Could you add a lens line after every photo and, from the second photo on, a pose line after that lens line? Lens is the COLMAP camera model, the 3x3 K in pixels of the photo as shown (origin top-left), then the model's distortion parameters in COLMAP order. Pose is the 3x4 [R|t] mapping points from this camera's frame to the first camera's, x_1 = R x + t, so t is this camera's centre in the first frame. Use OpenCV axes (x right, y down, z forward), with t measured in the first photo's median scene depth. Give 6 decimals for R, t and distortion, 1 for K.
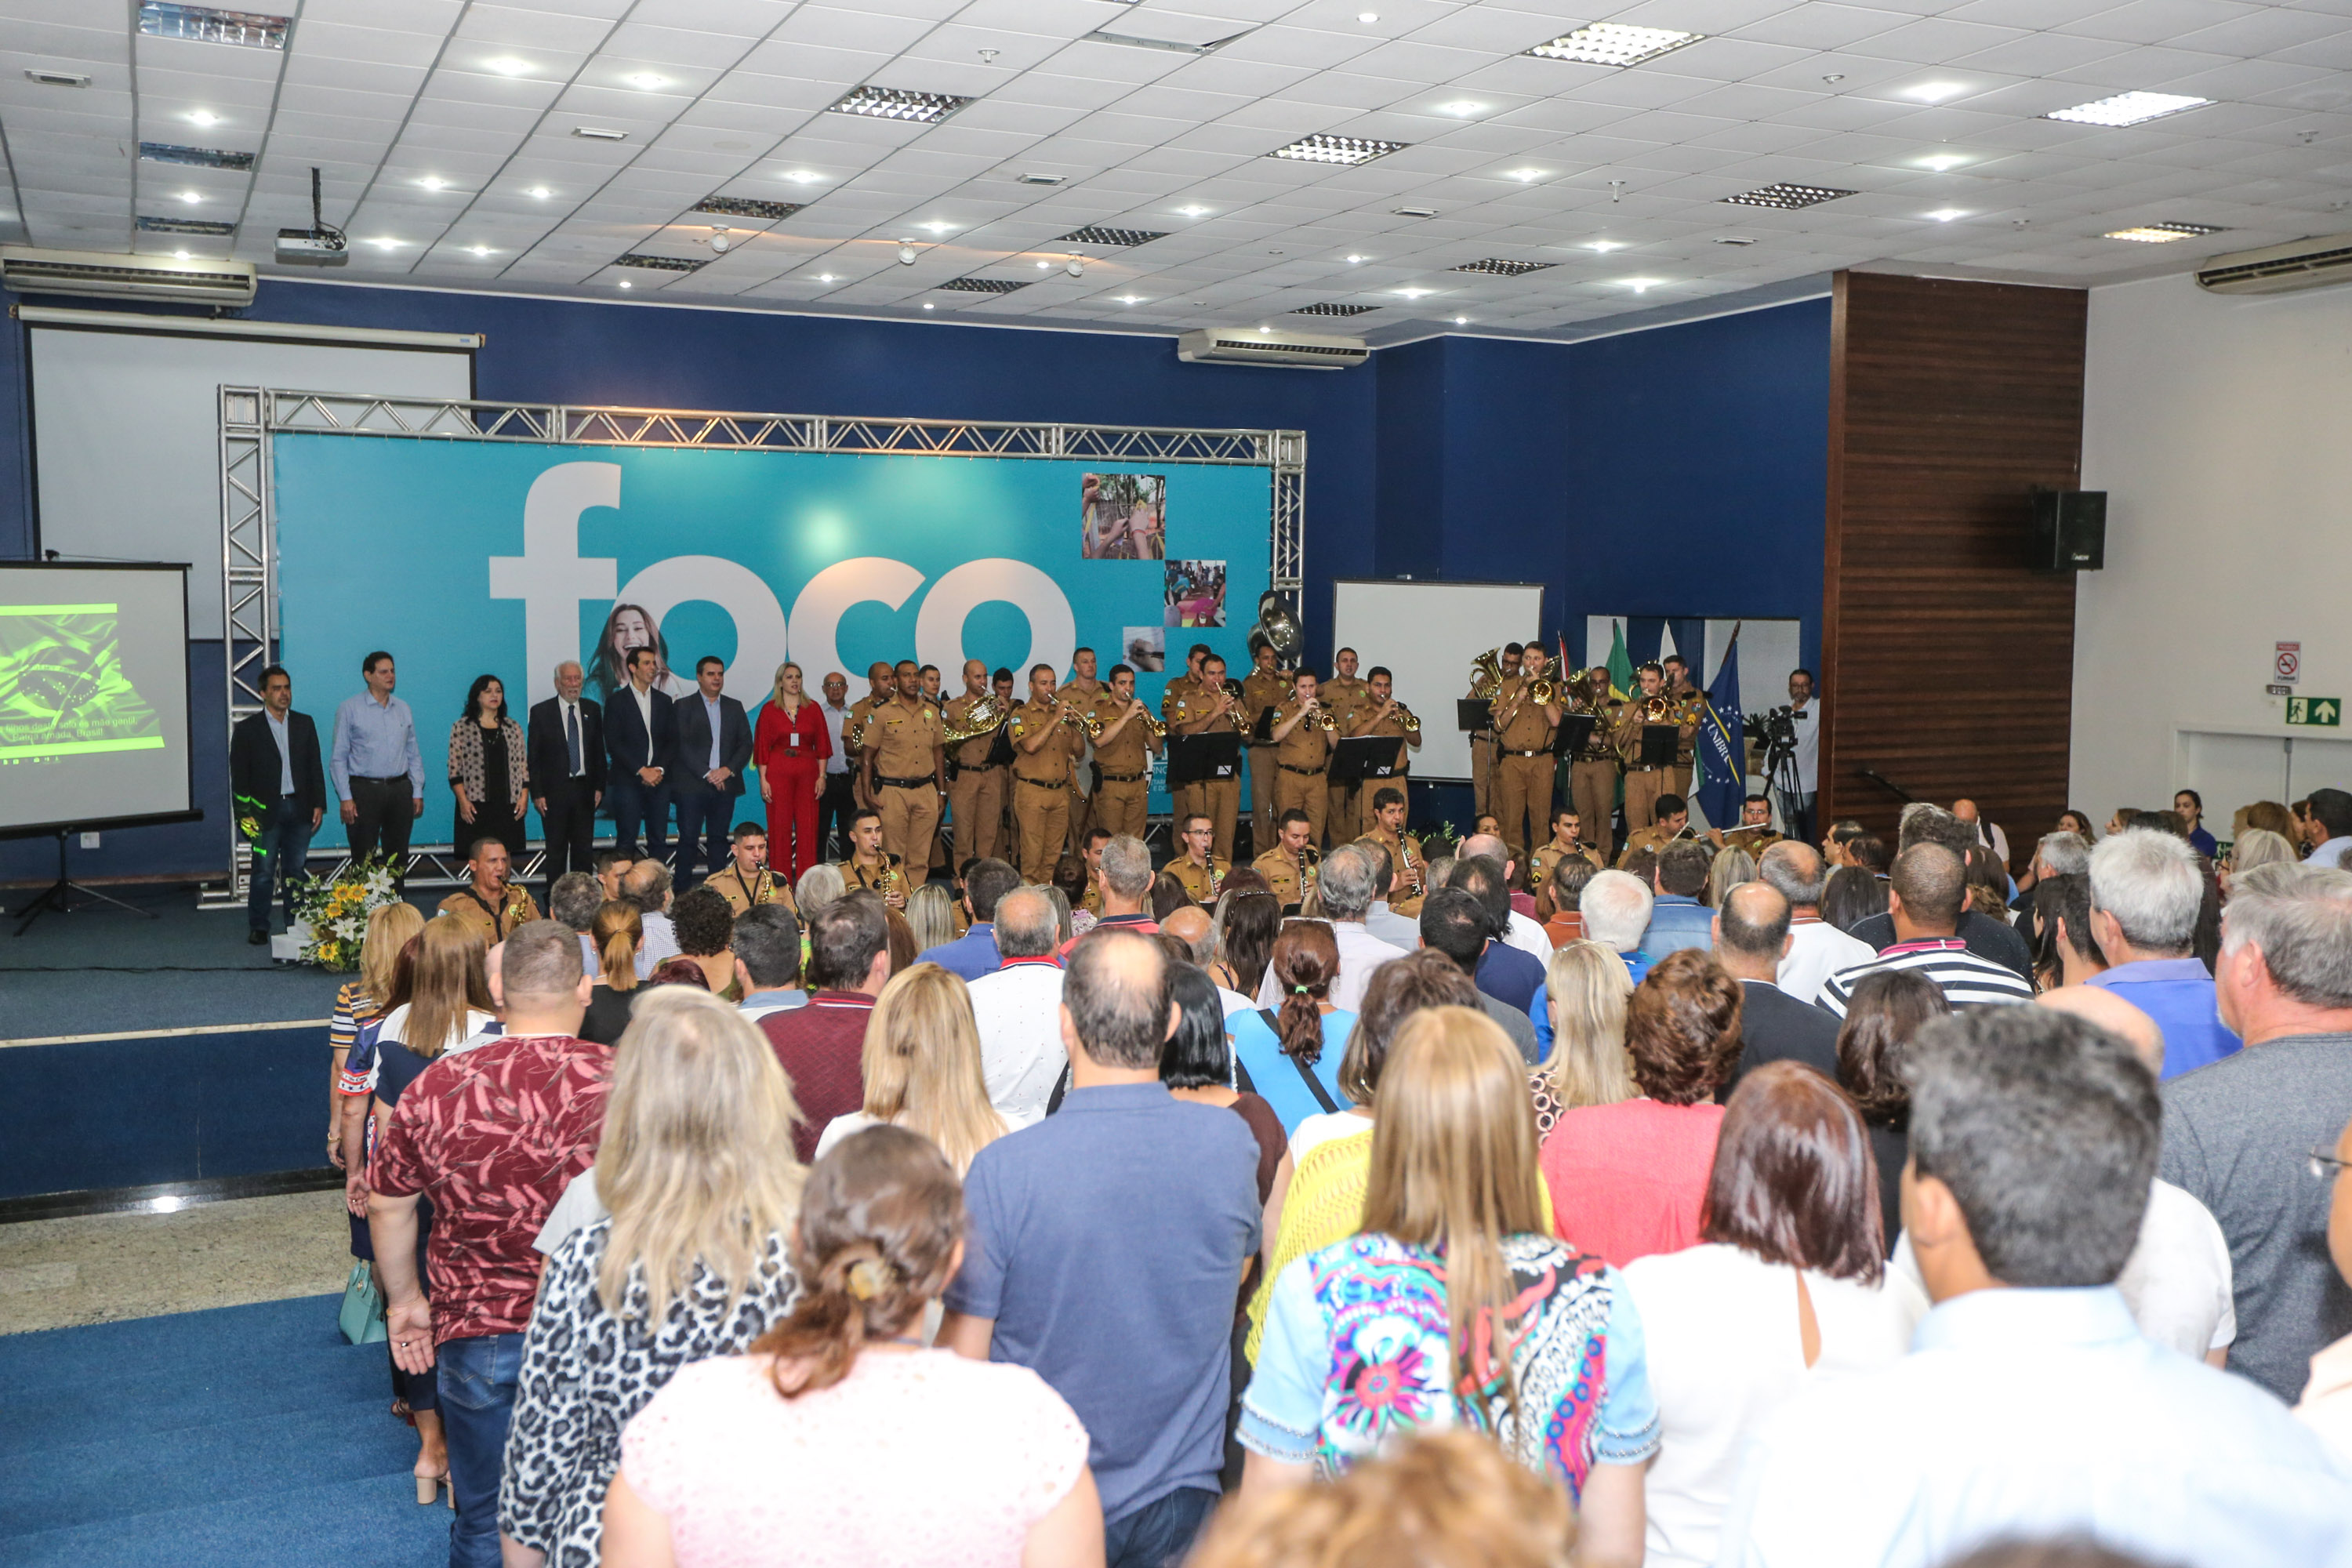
lens RADIAL K [[2196.7, 0, 1176.0], [0, 2196.7, 784.0], [0, 0, 1]] dist [-0.001060, 0.137511]
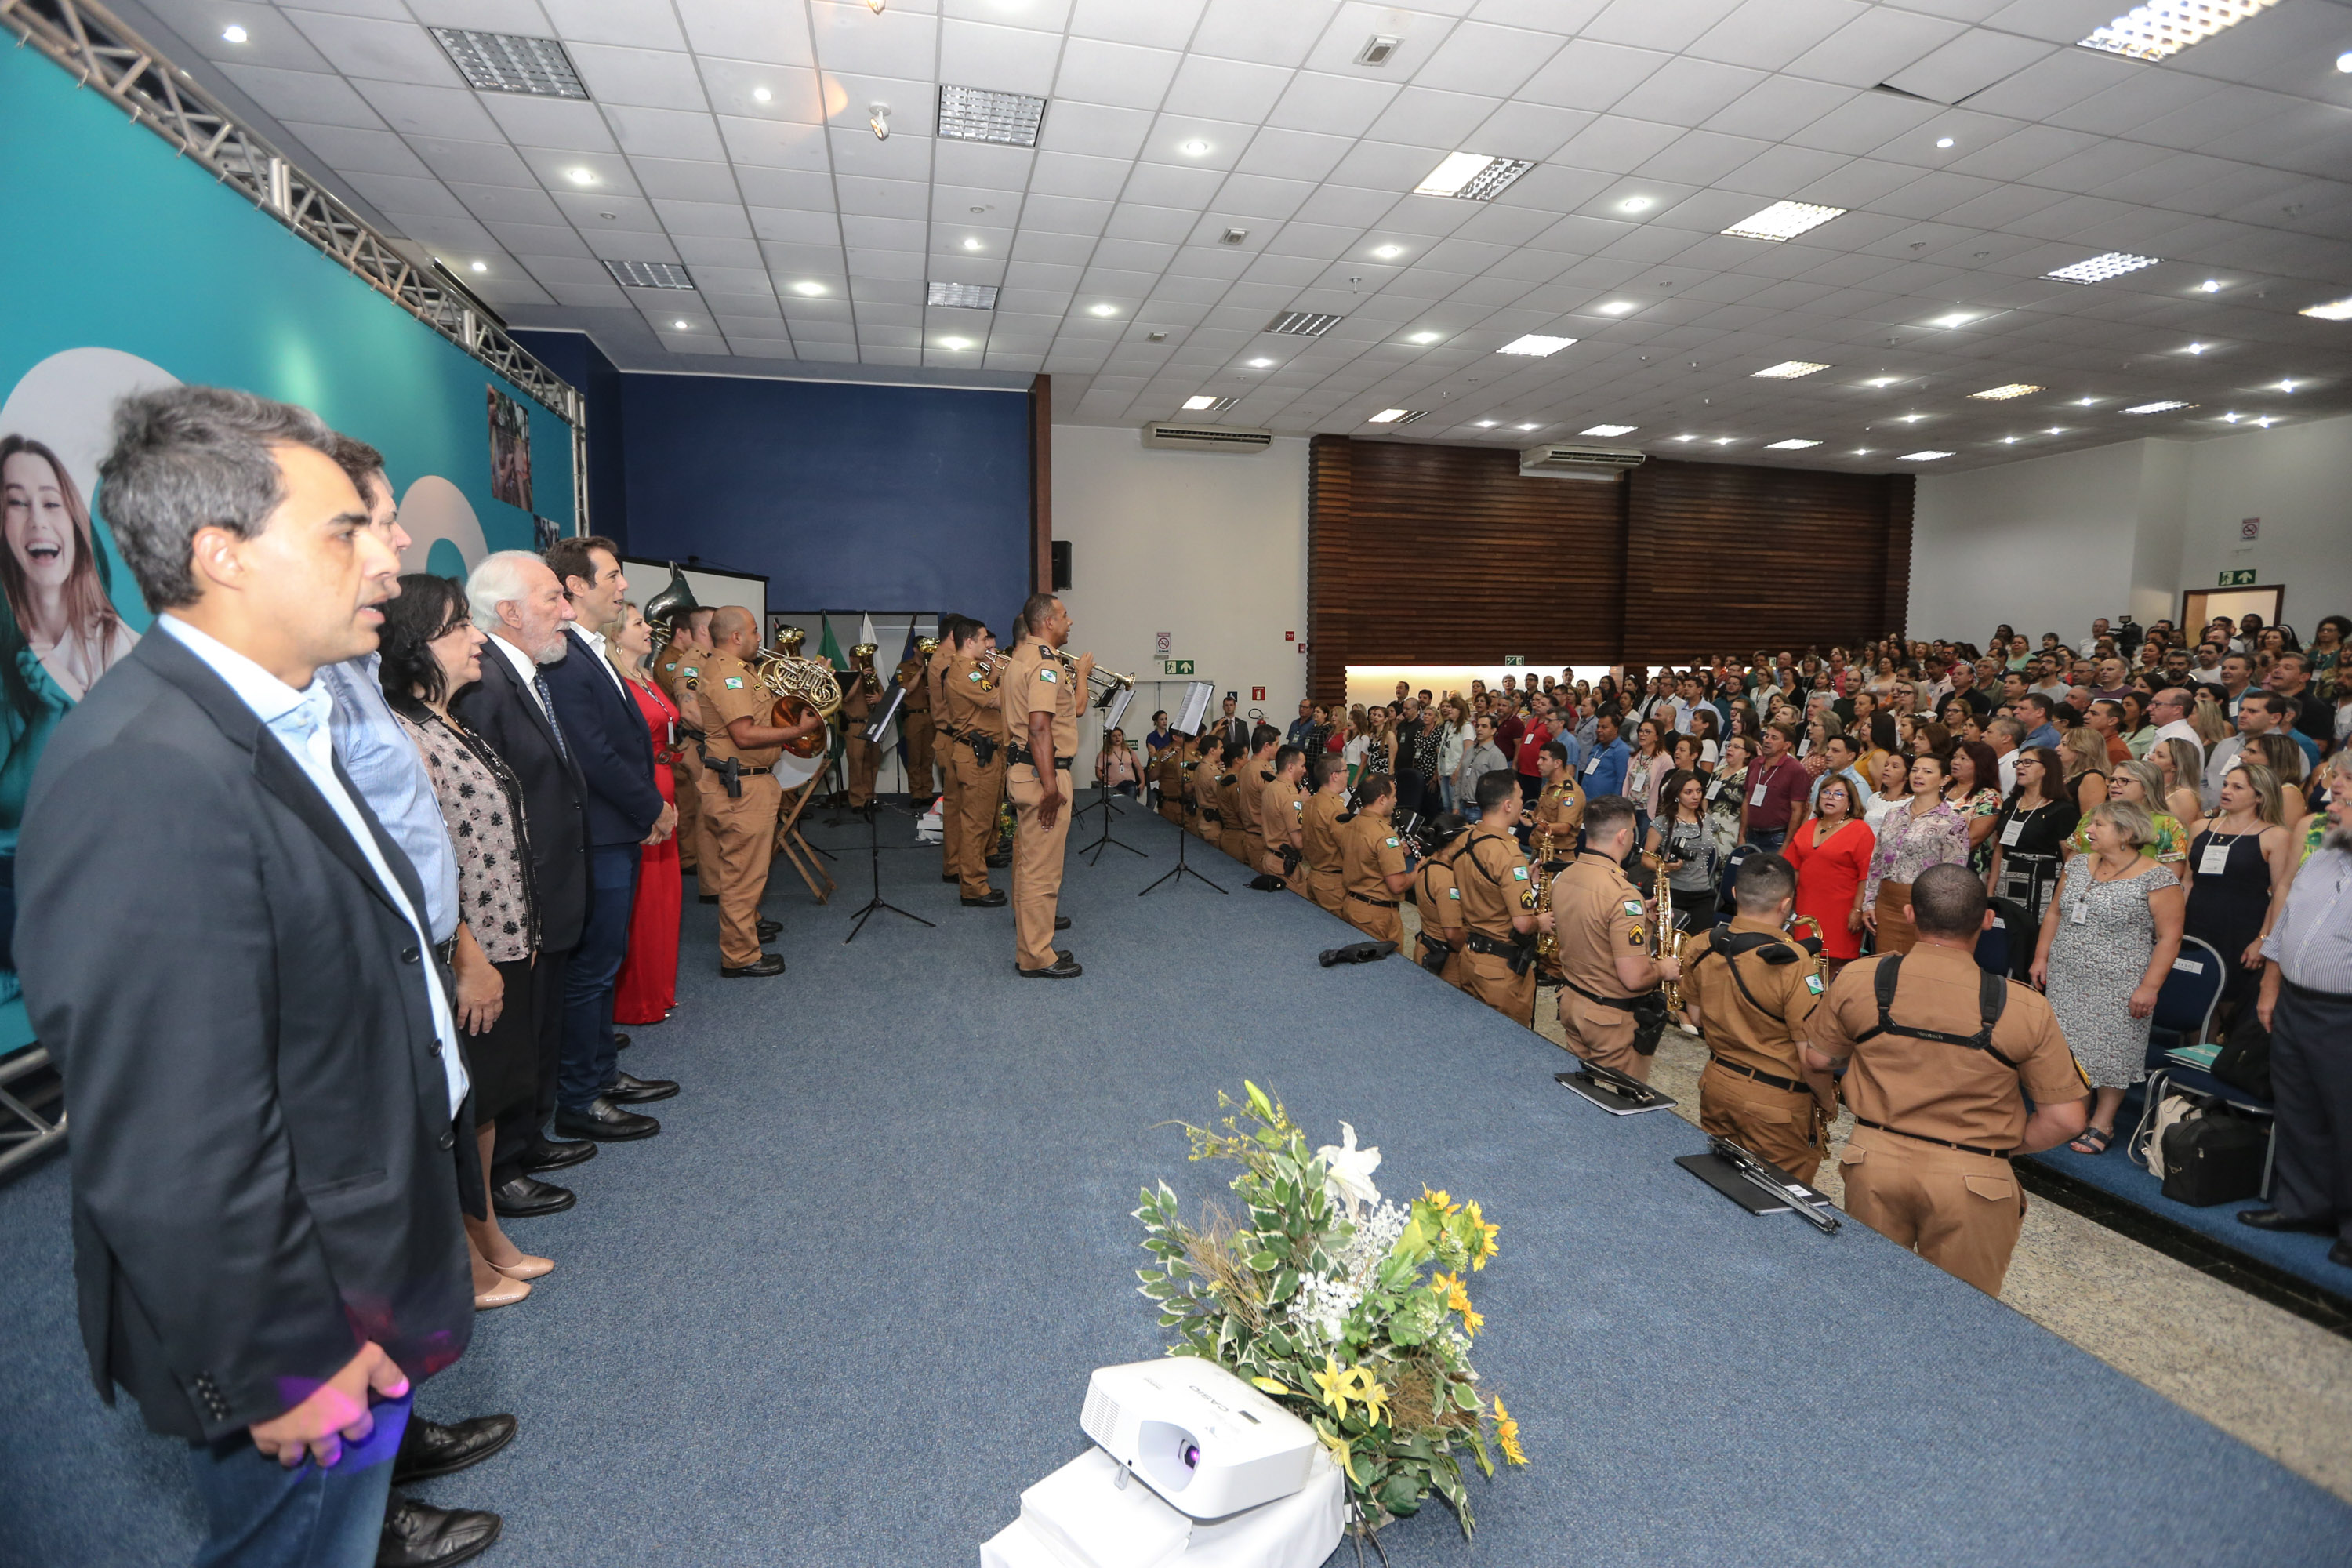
lens RADIAL K [[1062.4, 0, 1178.2], [0, 1062.4, 795.8], [0, 0, 1]] dist [-0.056648, 0.017693]
pose [[0.187003, -0.123102, 0.974616, -0.392484], [0.080816, 0.990682, 0.109625, -0.021547], [-0.979029, 0.058265, 0.195209, 0.762339]]
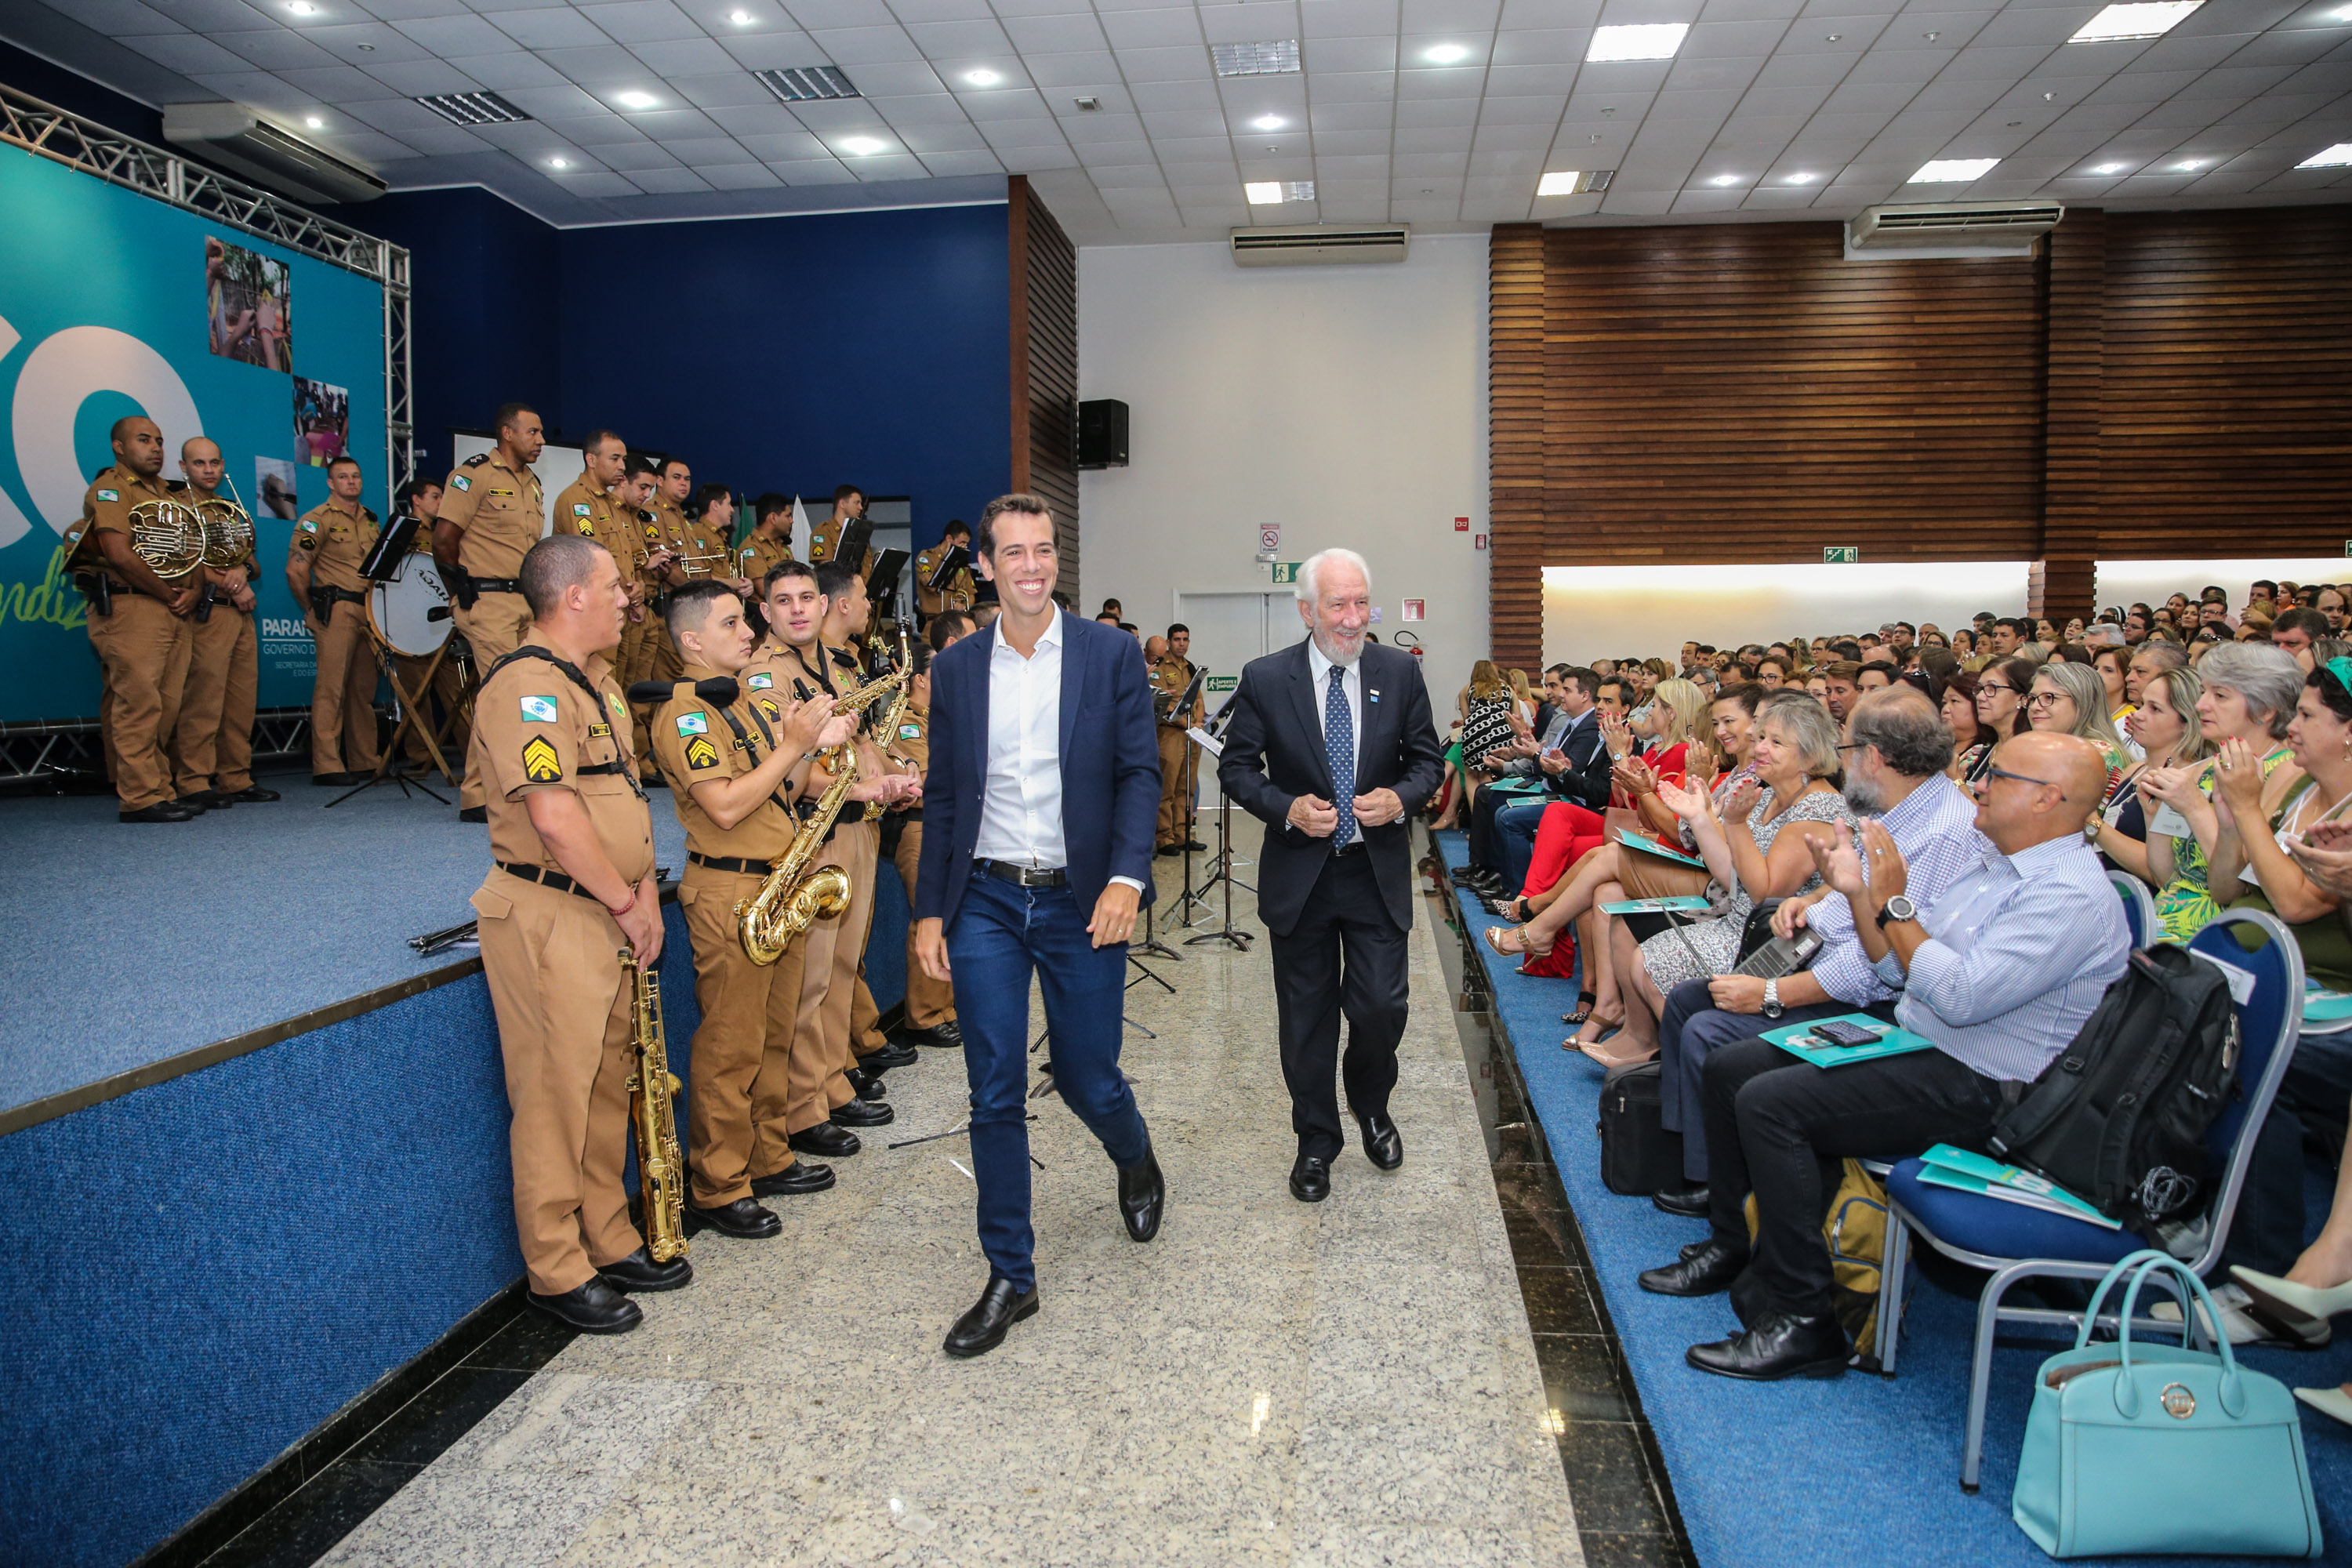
lens RADIAL K [[1600.0, 0, 1171.9], [0, 1600.0, 770.8], [0, 0, 1]] dist [-0.101372, 0.081310]
pose [[0.525298, -0.070546, 0.847989, -0.347931], [0.080143, 0.996229, 0.033233, 0.046978], [-0.847136, 0.050503, 0.528971, 0.505694]]
